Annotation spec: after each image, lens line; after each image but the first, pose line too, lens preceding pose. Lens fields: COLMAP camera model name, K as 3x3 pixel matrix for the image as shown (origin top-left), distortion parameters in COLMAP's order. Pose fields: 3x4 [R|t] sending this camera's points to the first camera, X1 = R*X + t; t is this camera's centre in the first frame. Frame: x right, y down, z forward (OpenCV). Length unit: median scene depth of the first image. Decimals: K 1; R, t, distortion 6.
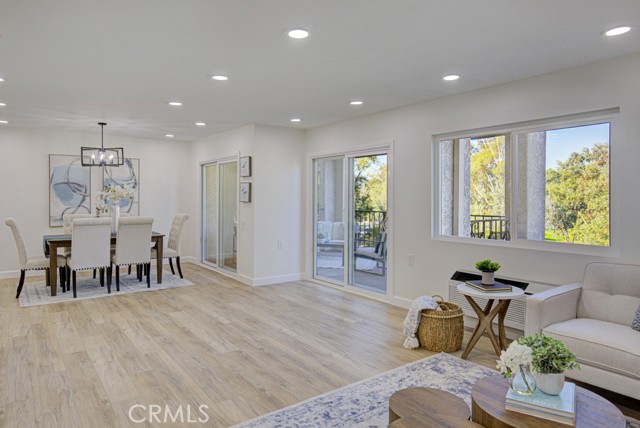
lens RADIAL K [[411.9, 0, 320.9], [0, 411.9, 199.7], [0, 0, 1]] dist [0.004681, -0.006784]
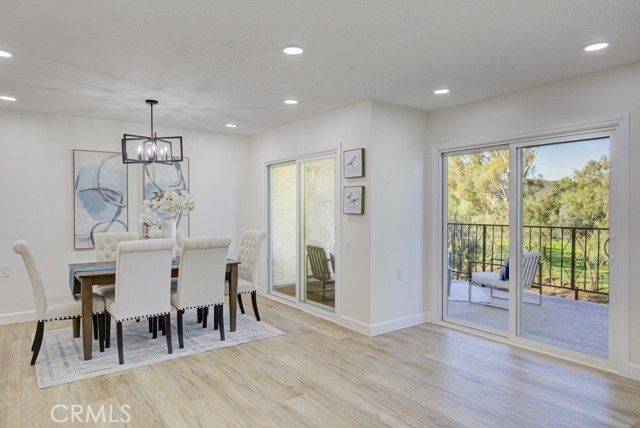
lens RADIAL K [[411.9, 0, 322.8], [0, 411.9, 213.1], [0, 0, 1]] dist [0.004681, -0.006784]
pose [[0.999902, -0.005144, -0.013000, -0.232174], [0.005236, 0.999962, 0.007002, -0.001228], [0.012964, -0.007070, 0.999891, 0.307814]]
